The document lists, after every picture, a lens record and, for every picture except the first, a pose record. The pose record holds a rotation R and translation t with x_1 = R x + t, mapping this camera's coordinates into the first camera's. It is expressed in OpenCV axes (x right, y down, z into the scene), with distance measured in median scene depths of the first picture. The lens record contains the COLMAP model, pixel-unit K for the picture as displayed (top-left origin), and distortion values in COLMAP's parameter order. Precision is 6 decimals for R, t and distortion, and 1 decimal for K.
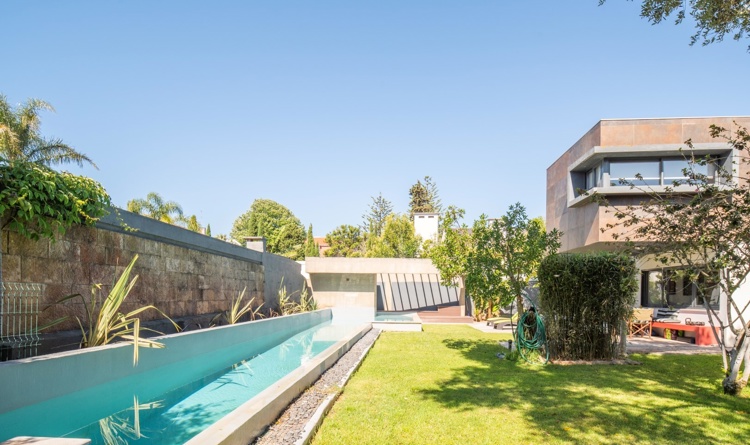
lens RADIAL K [[416.5, 0, 375.0], [0, 416.5, 222.5], [0, 0, 1]] dist [-0.000756, -0.000439]
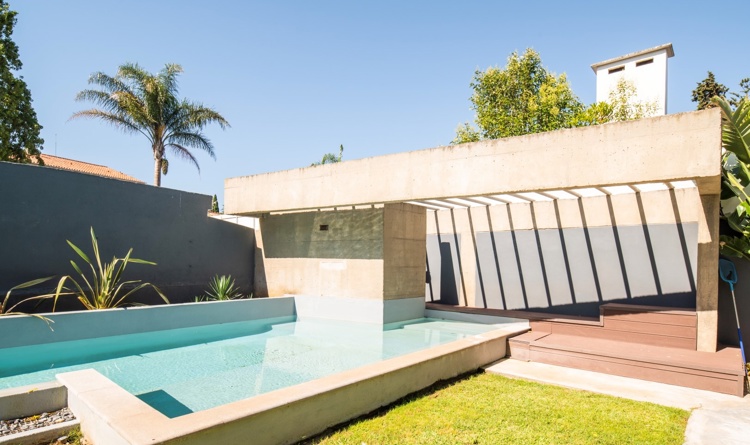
lens RADIAL K [[416.5, 0, 375.0], [0, 416.5, 222.5], [0, 0, 1]] dist [-0.000756, -0.000439]
pose [[0.799158, -0.053864, -0.598703, 0.201654], [0.099613, 0.994074, 0.043529, 0.114211], [0.592810, -0.094425, 0.799787, 0.677530]]
